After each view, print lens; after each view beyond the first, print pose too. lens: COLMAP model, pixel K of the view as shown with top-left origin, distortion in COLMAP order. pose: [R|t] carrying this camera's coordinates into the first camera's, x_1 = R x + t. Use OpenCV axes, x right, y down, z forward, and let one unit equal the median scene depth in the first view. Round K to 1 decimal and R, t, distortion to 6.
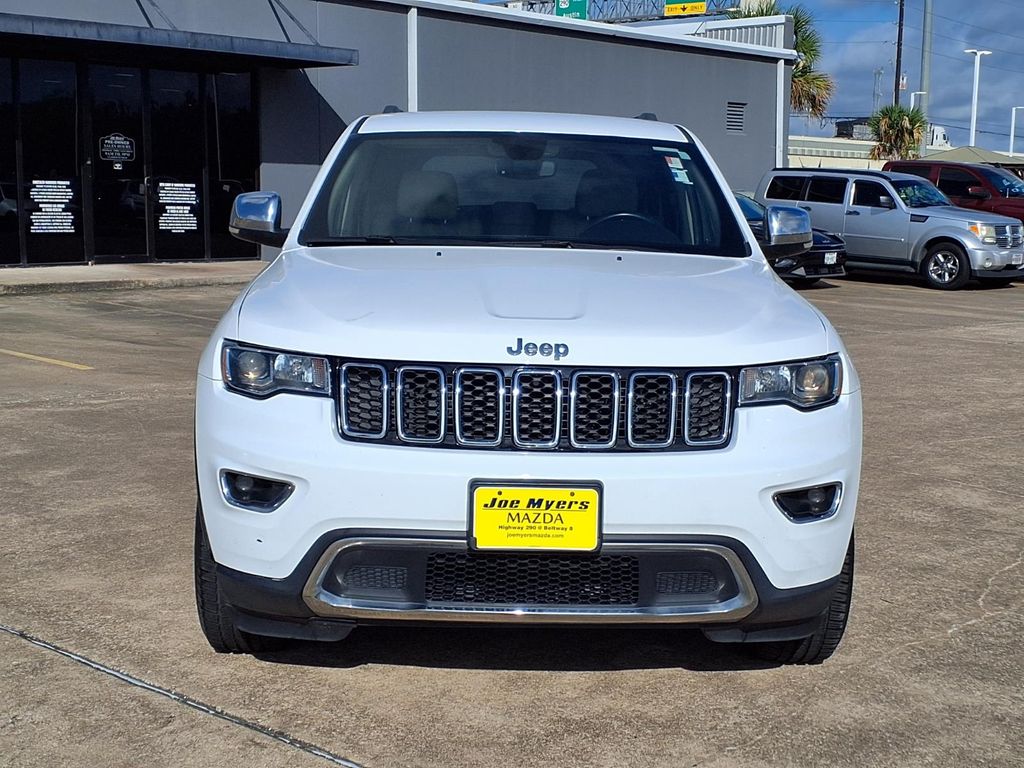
lens RADIAL K [[1427.7, 0, 523.6], [0, 1427.7, 384.0], [0, 0, 1]] dist [0.252990, -0.861290]
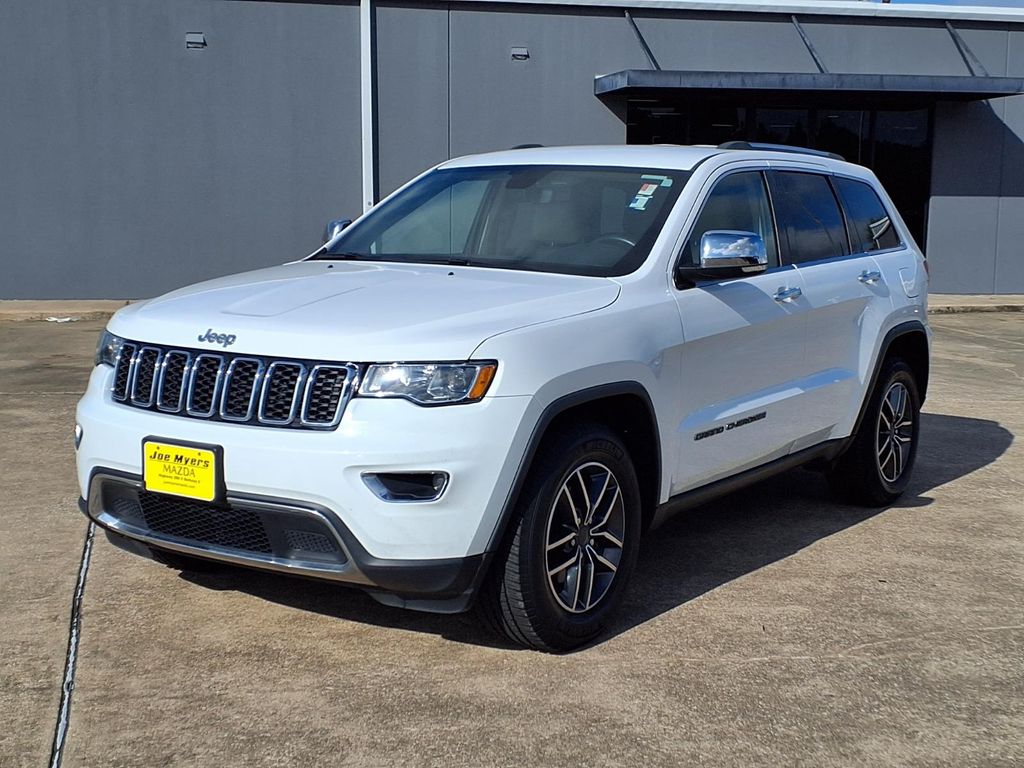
lens RADIAL K [[1427.7, 0, 523.6], [0, 1427.7, 384.0], [0, 0, 1]] dist [0.252990, -0.861290]
pose [[0.811692, 0.061887, -0.580797, 0.954039], [-0.076943, 0.997035, -0.001293, -0.003637], [0.578995, 0.045738, 0.814047, 0.133558]]
